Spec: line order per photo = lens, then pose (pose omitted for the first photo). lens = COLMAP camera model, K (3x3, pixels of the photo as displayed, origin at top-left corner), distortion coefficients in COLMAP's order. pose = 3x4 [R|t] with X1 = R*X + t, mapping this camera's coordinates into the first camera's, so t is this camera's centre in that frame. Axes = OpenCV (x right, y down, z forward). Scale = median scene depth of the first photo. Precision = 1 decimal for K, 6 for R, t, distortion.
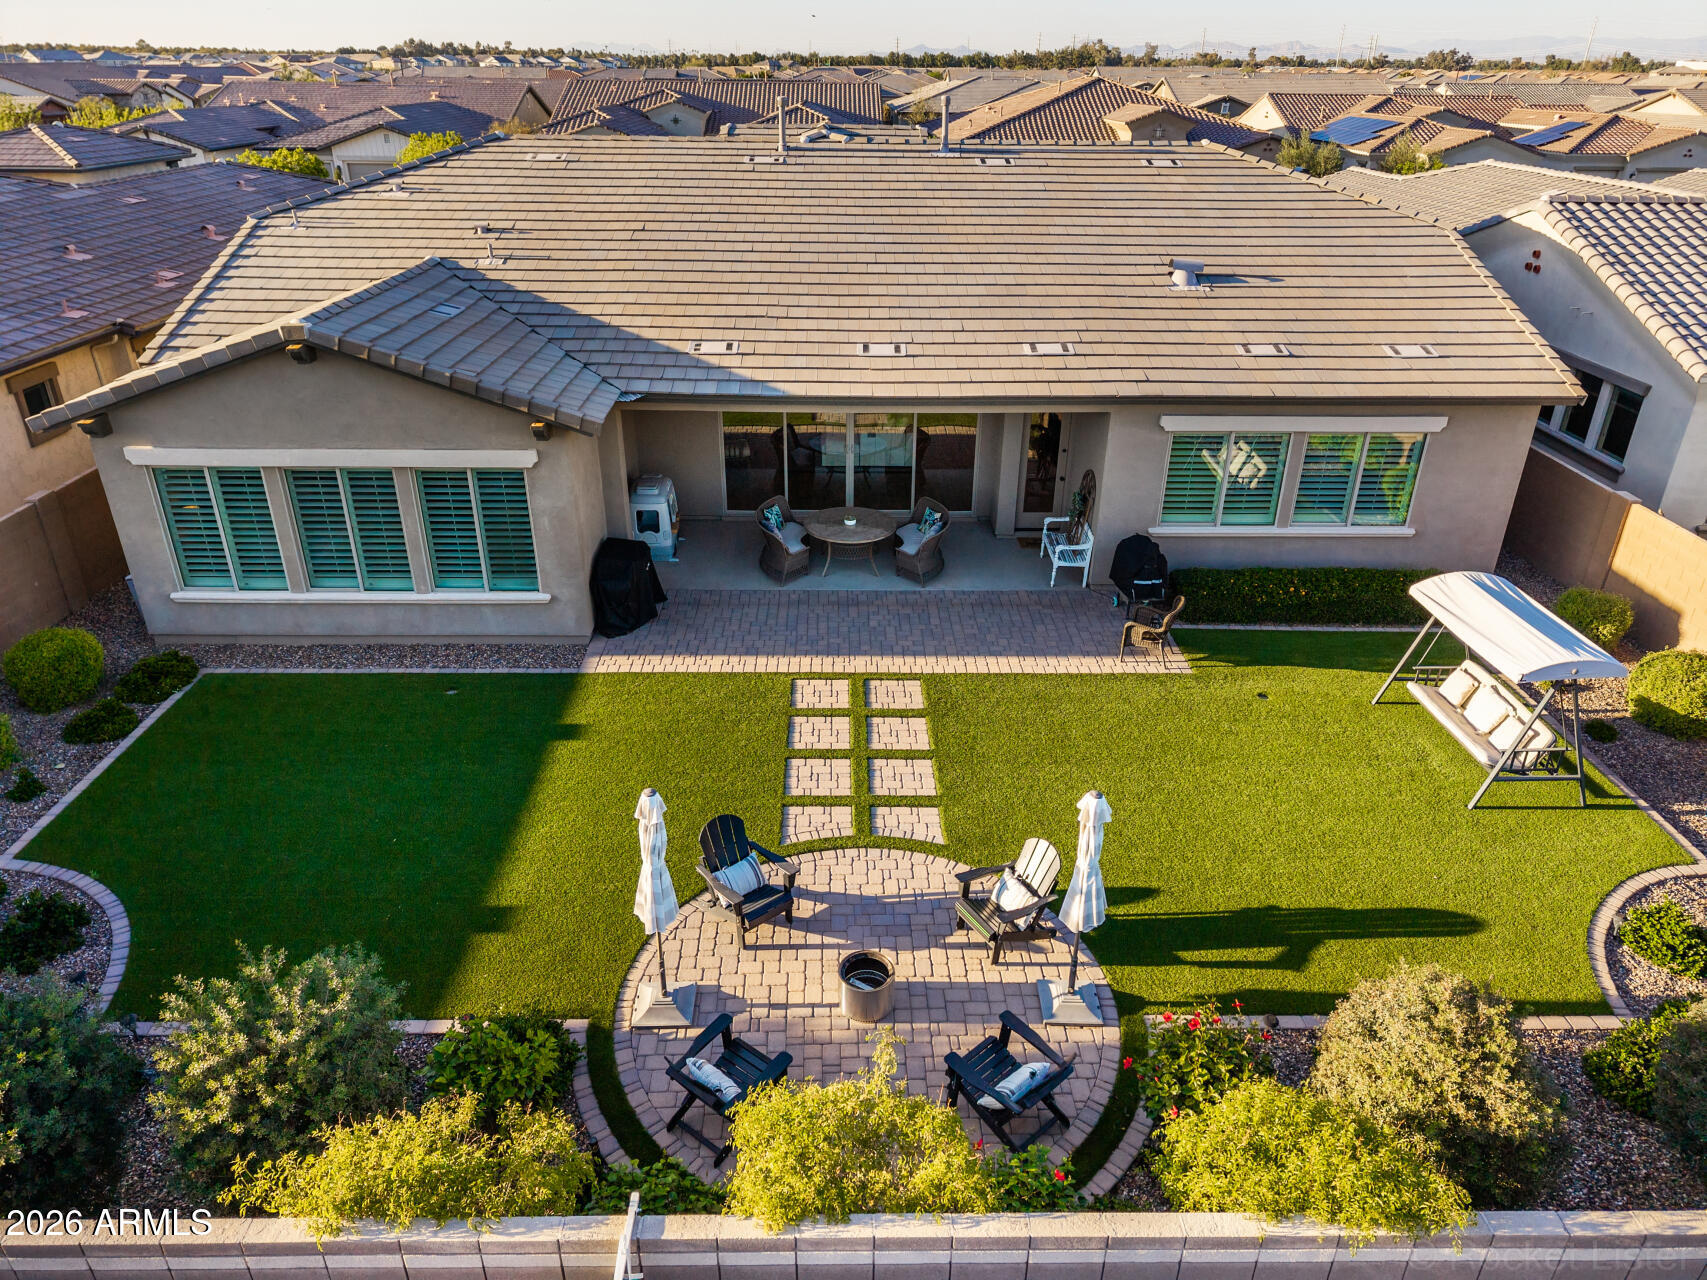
lens RADIAL K [[1142.9, 0, 856.7], [0, 1142.9, 649.2], [0, 0, 1]] dist [0.004742, -0.002784]
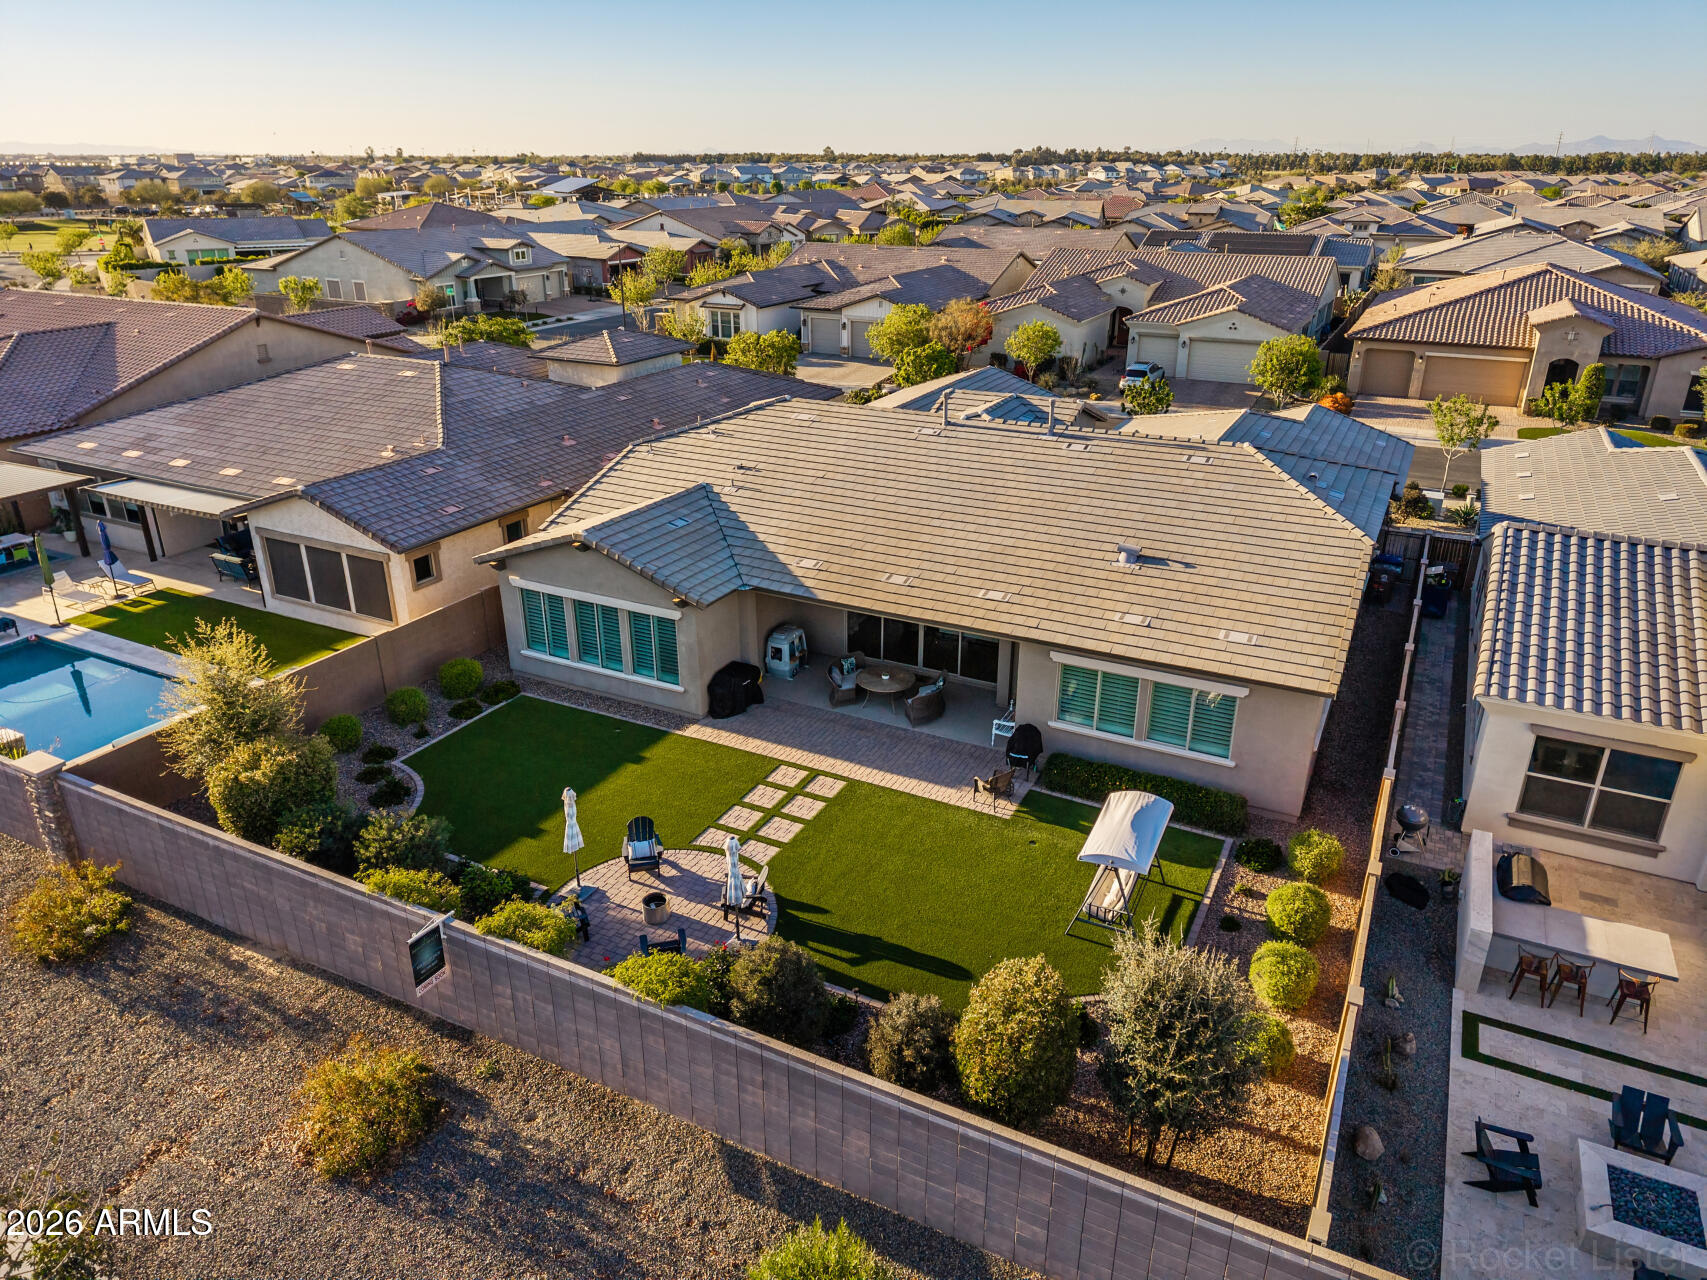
lens RADIAL K [[1141.7, 0, 856.8], [0, 1141.7, 643.0], [0, 0, 1]] dist [0.022252, -0.021110]
pose [[0.884385, 0.176887, -0.431943, 0.725174], [-0.208150, 0.977757, -0.025773, -0.127778], [0.417776, 0.112702, 0.901533, -0.497920]]
